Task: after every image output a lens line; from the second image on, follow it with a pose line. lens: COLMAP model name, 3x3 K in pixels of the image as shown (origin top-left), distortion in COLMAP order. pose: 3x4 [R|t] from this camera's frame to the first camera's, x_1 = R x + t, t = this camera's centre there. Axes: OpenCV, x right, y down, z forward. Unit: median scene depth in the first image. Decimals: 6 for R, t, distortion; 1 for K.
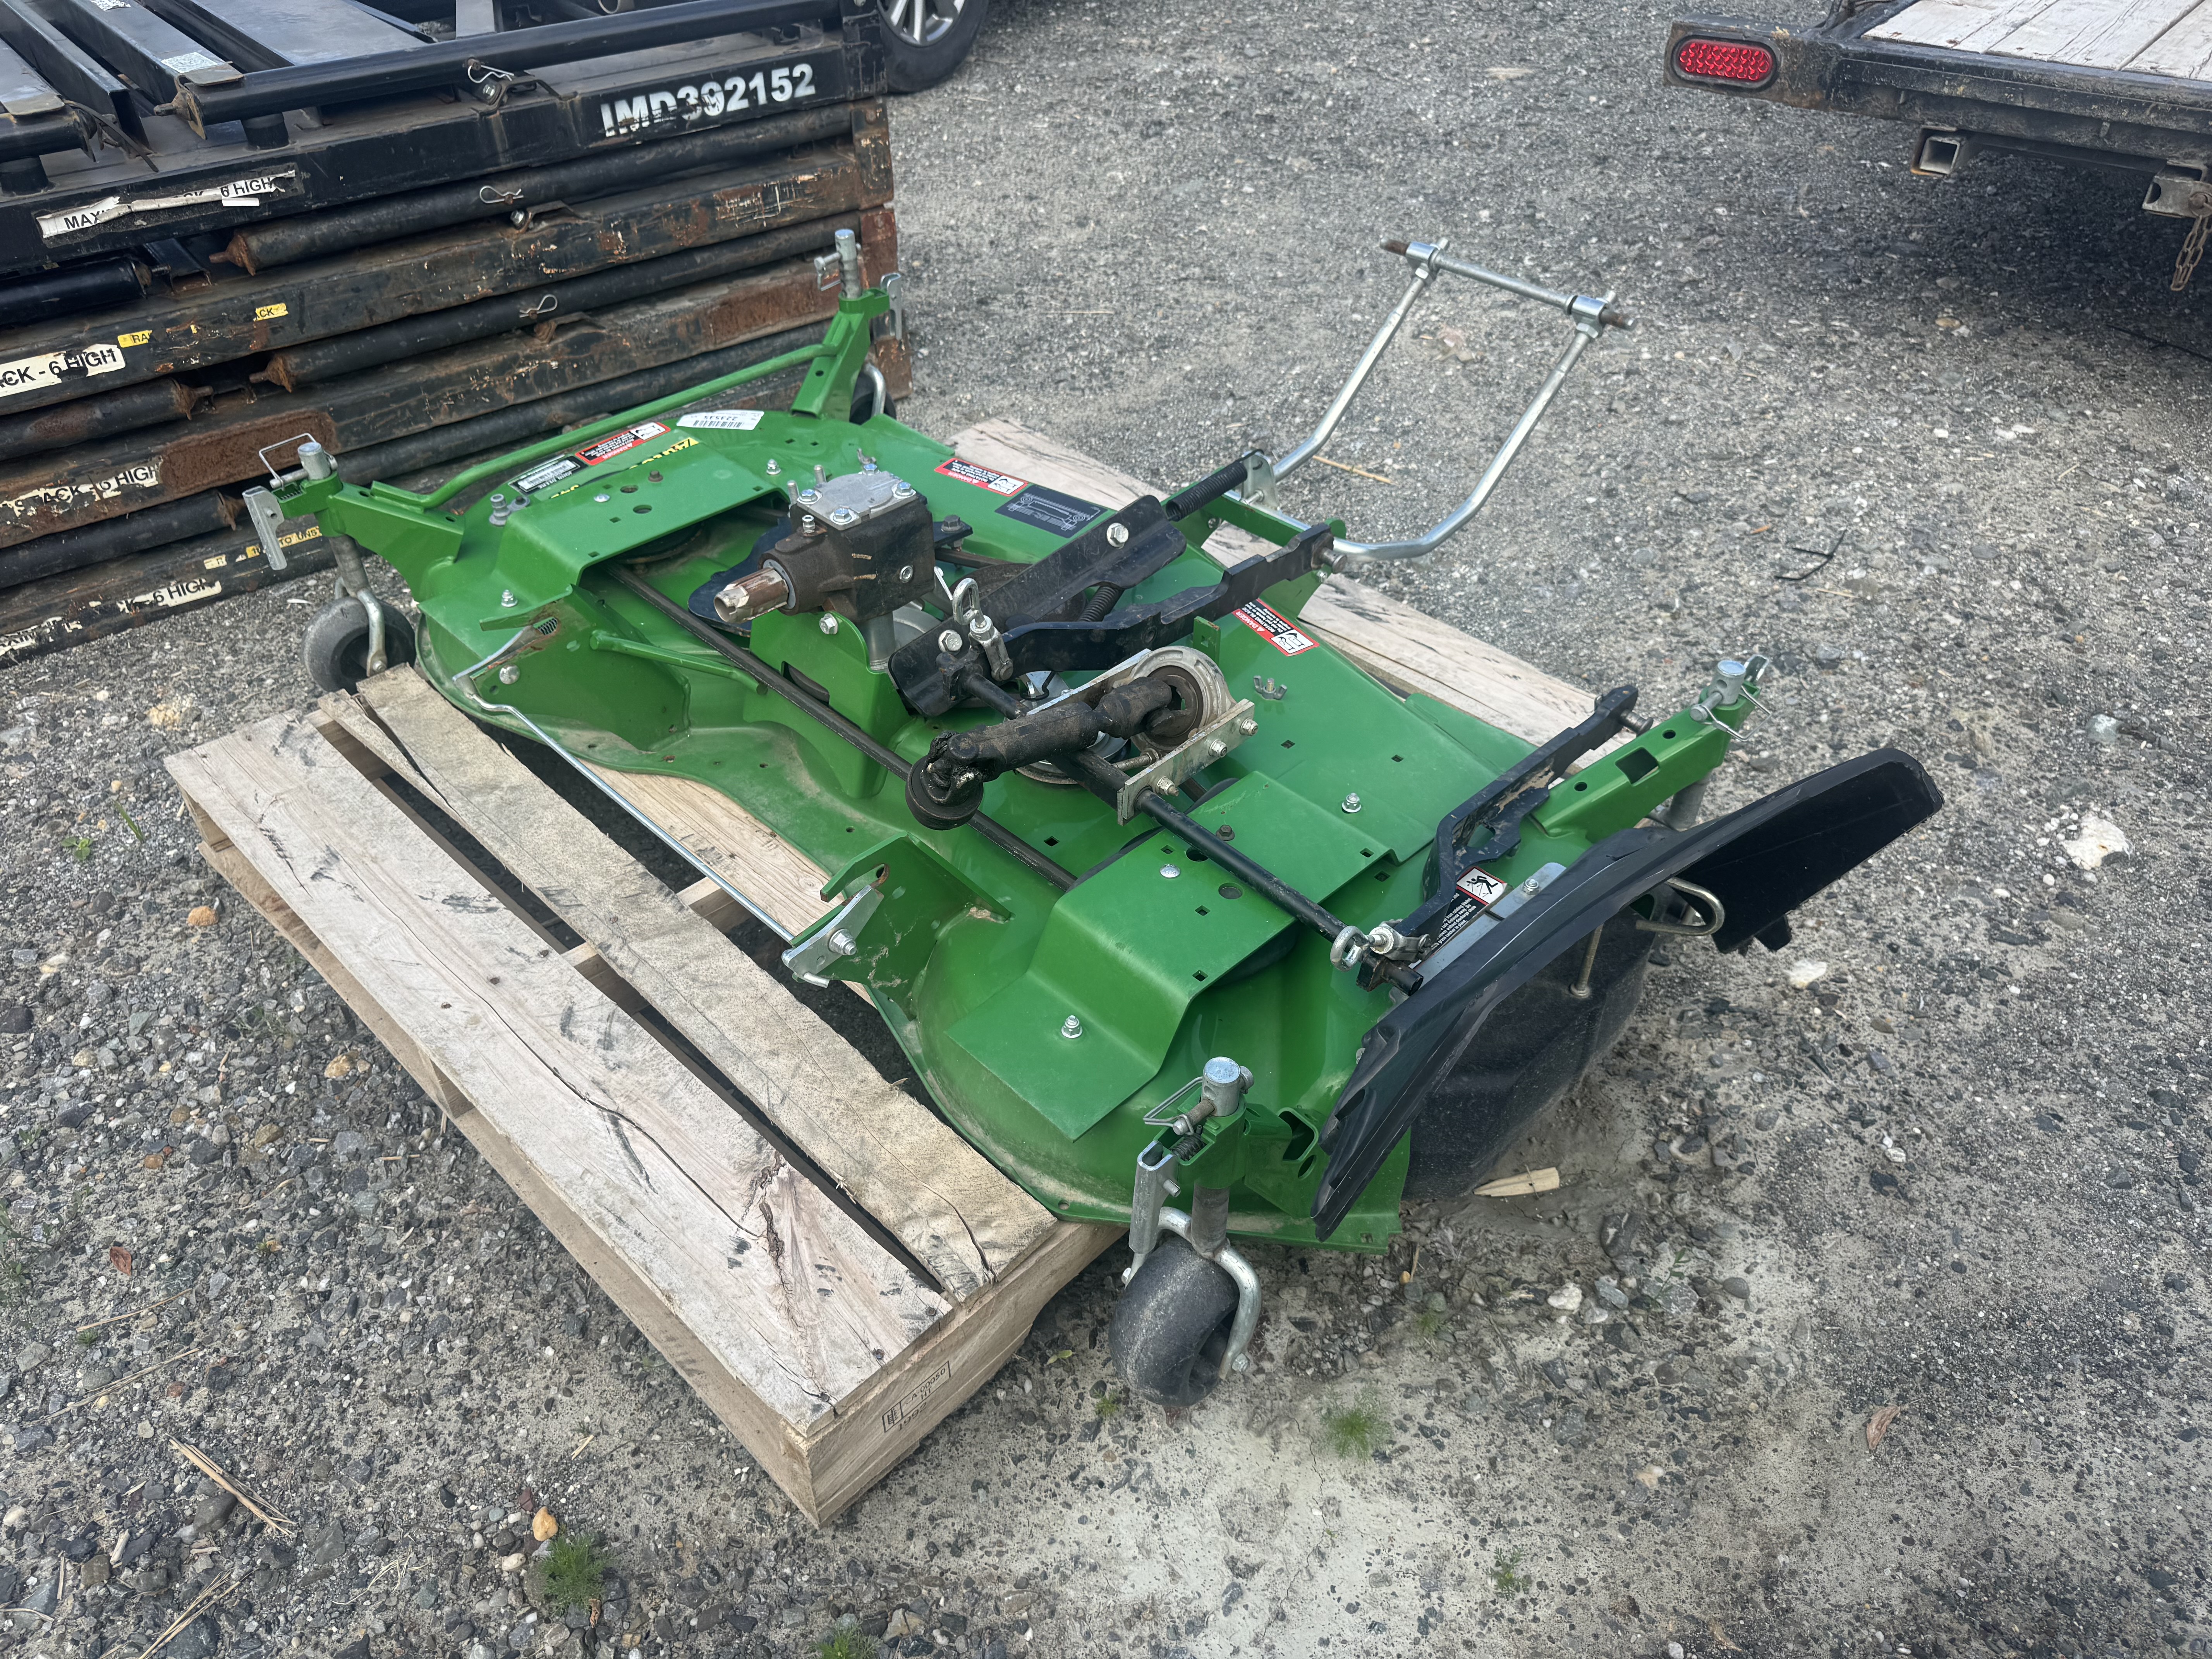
lens RADIAL K [[1595.0, 0, 1094.8], [0, 1595.0, 810.4], [0, 0, 1]] dist [0.000610, -0.008099]
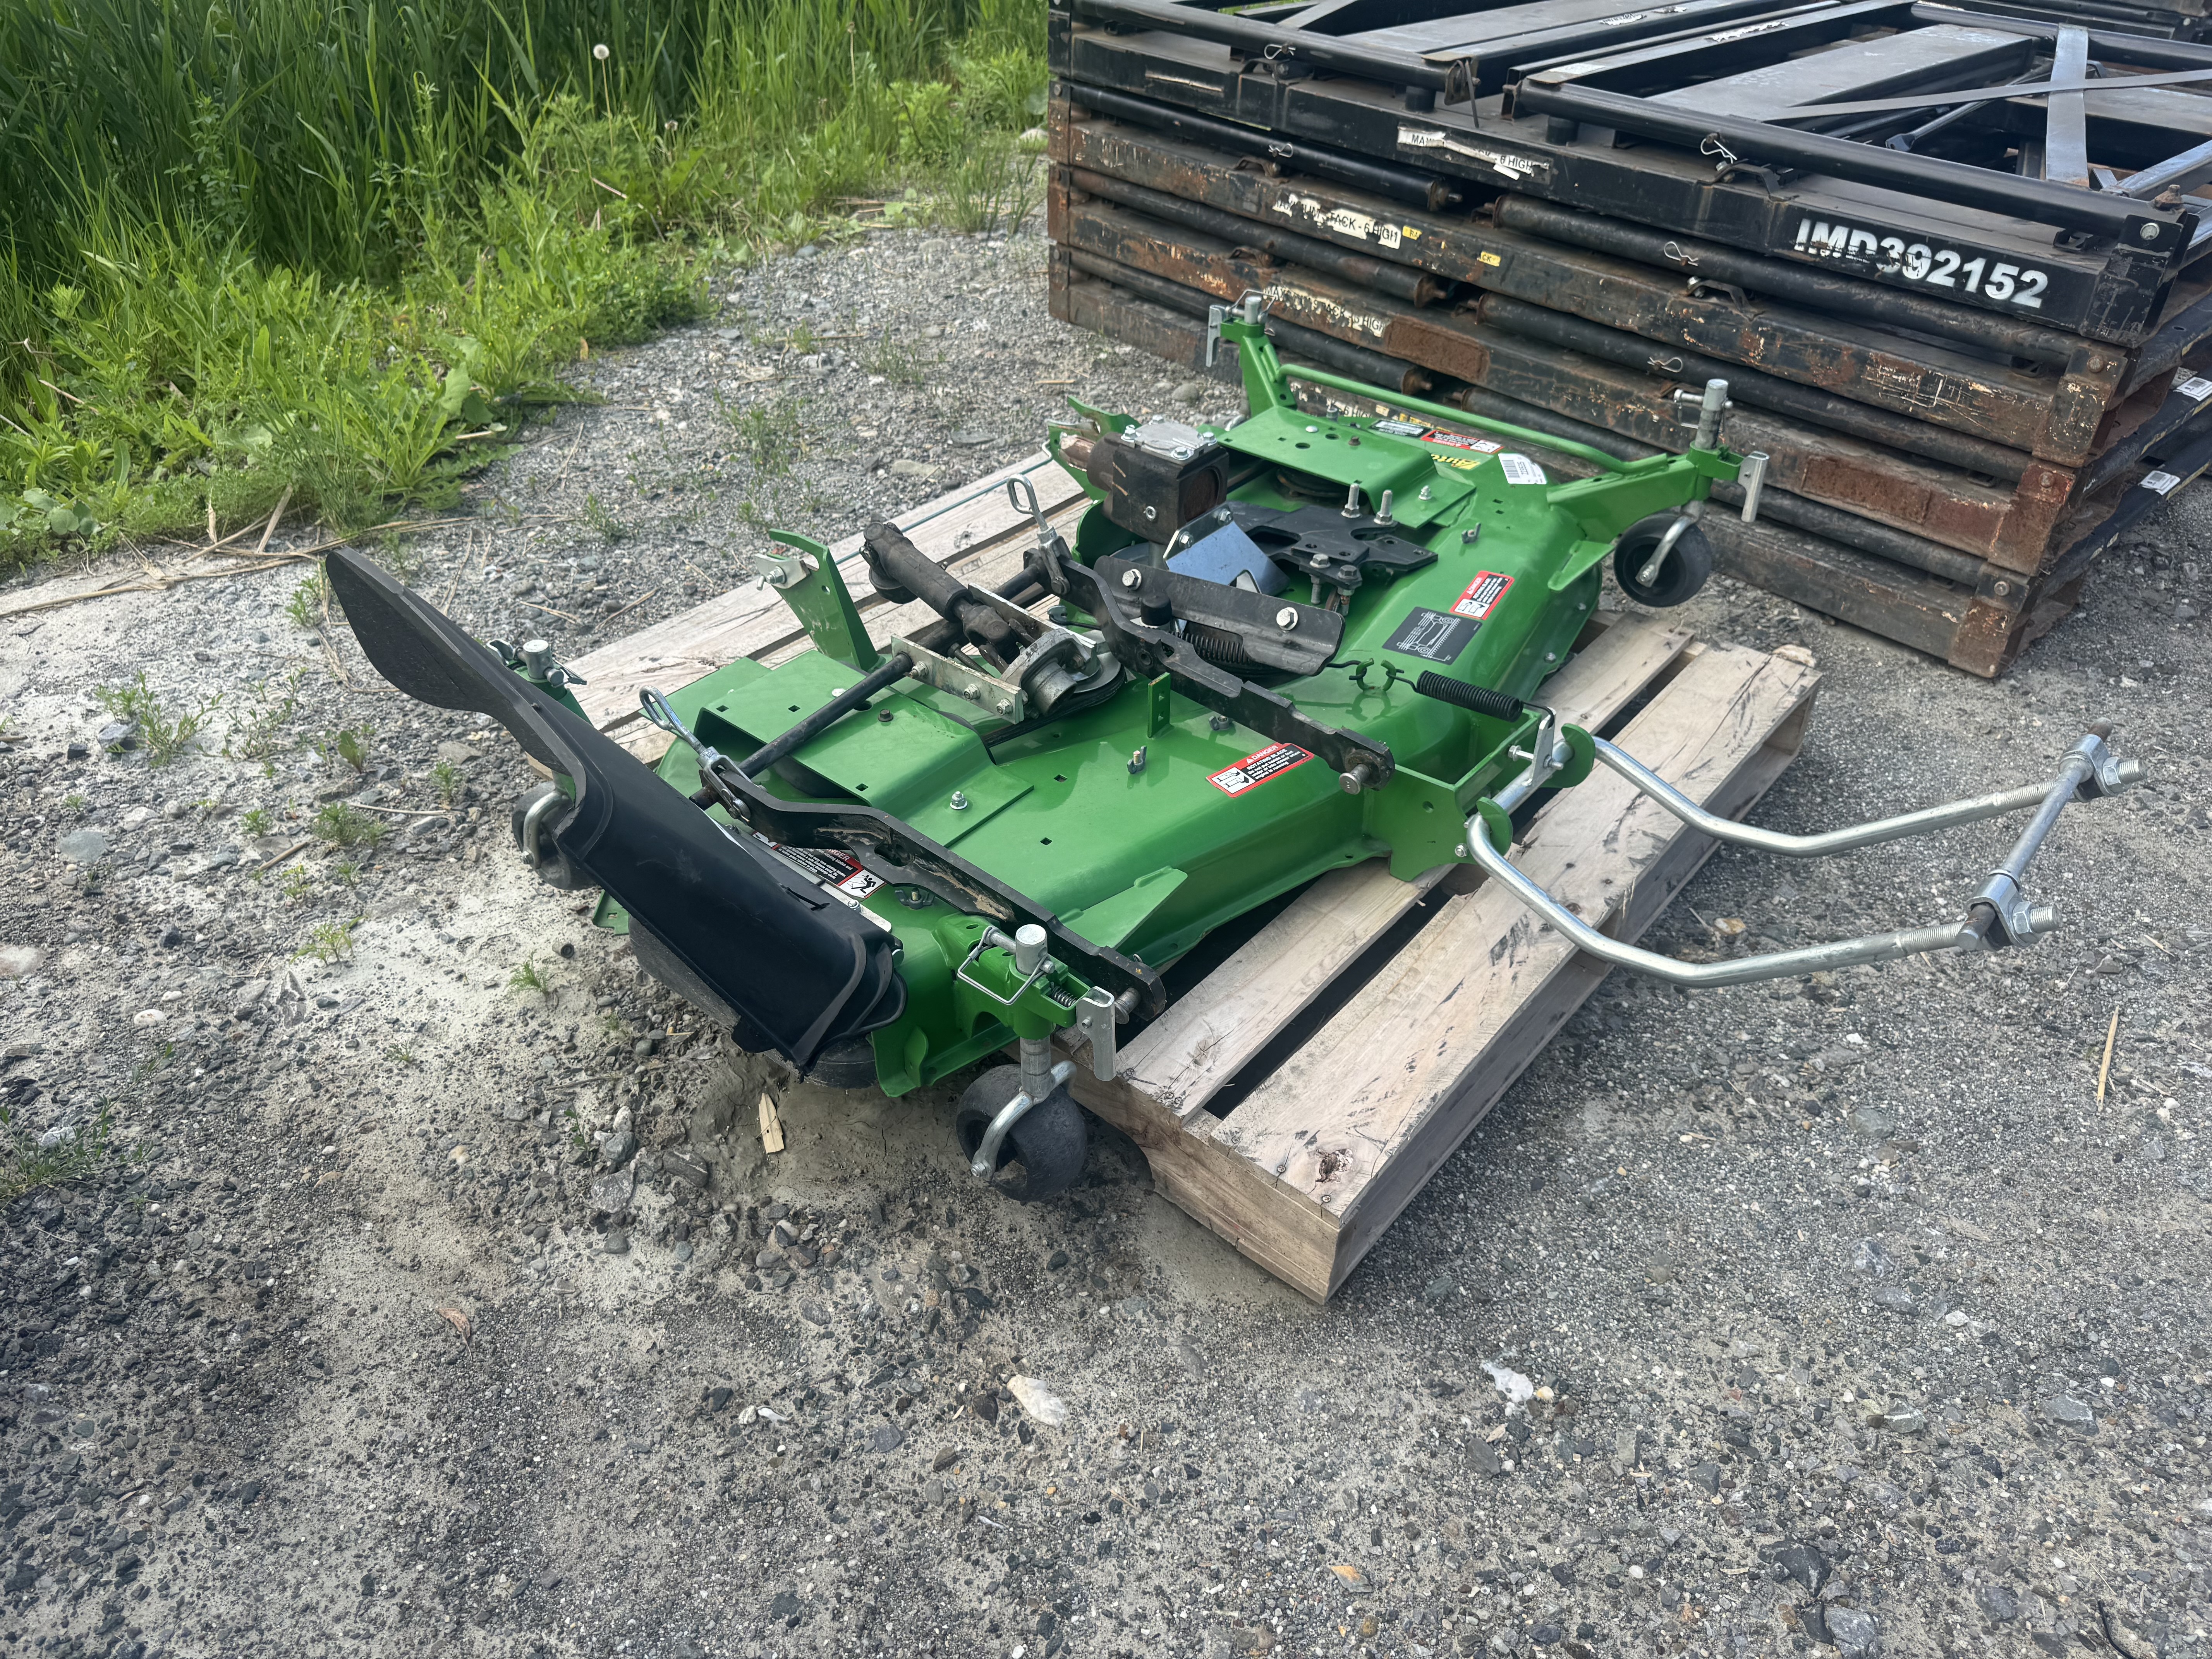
lens RADIAL K [[1580.9, 0, 1106.0], [0, 1580.9, 829.5], [0, 0, 1]] dist [0.012244, -0.019215]
pose [[0.083133, 0.603245, -0.793211, 0.732809], [-0.630698, 0.648121, 0.426801, -0.365322], [0.771562, 0.464796, 0.434346, 0.430476]]
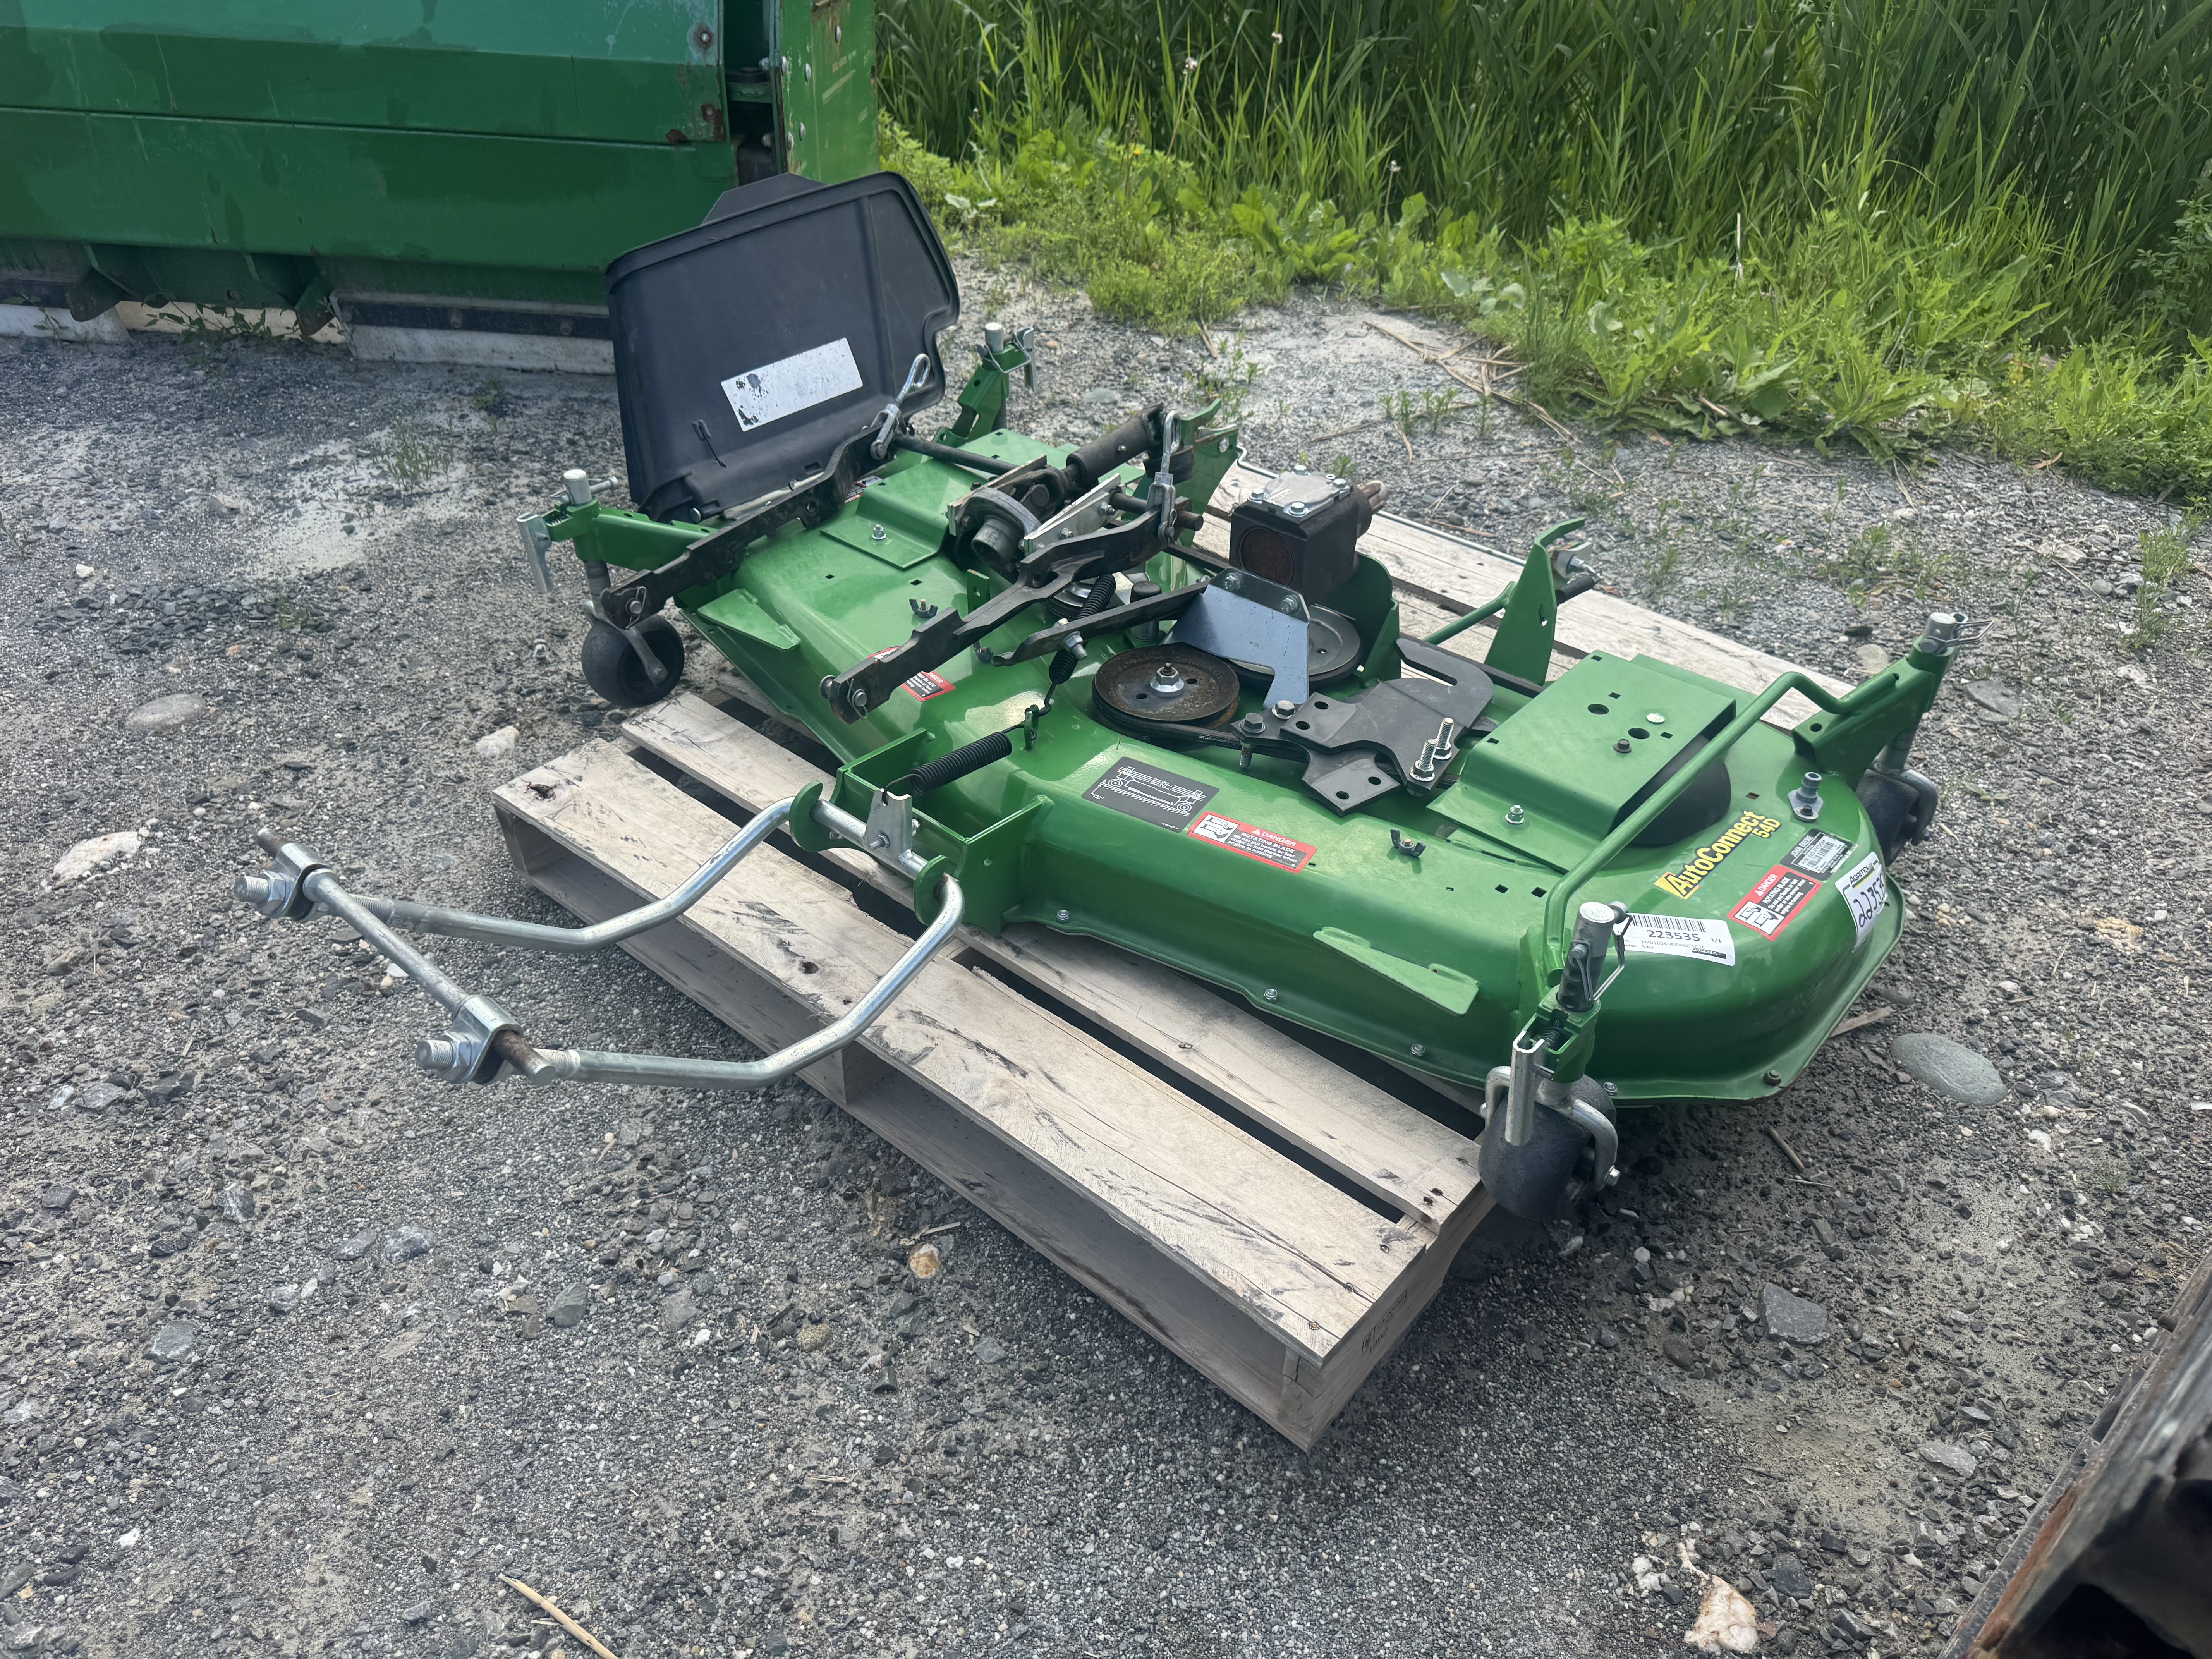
lens RADIAL K [[1595.0, 0, 1094.8], [0, 1595.0, 810.4], [0, 0, 1]] dist [0.000610, -0.008099]
pose [[-0.997638, 0.025557, -0.063756, 0.048879], [-0.055478, 0.247457, 0.967309, -0.890200], [0.040498, 0.968562, -0.245455, 1.100470]]
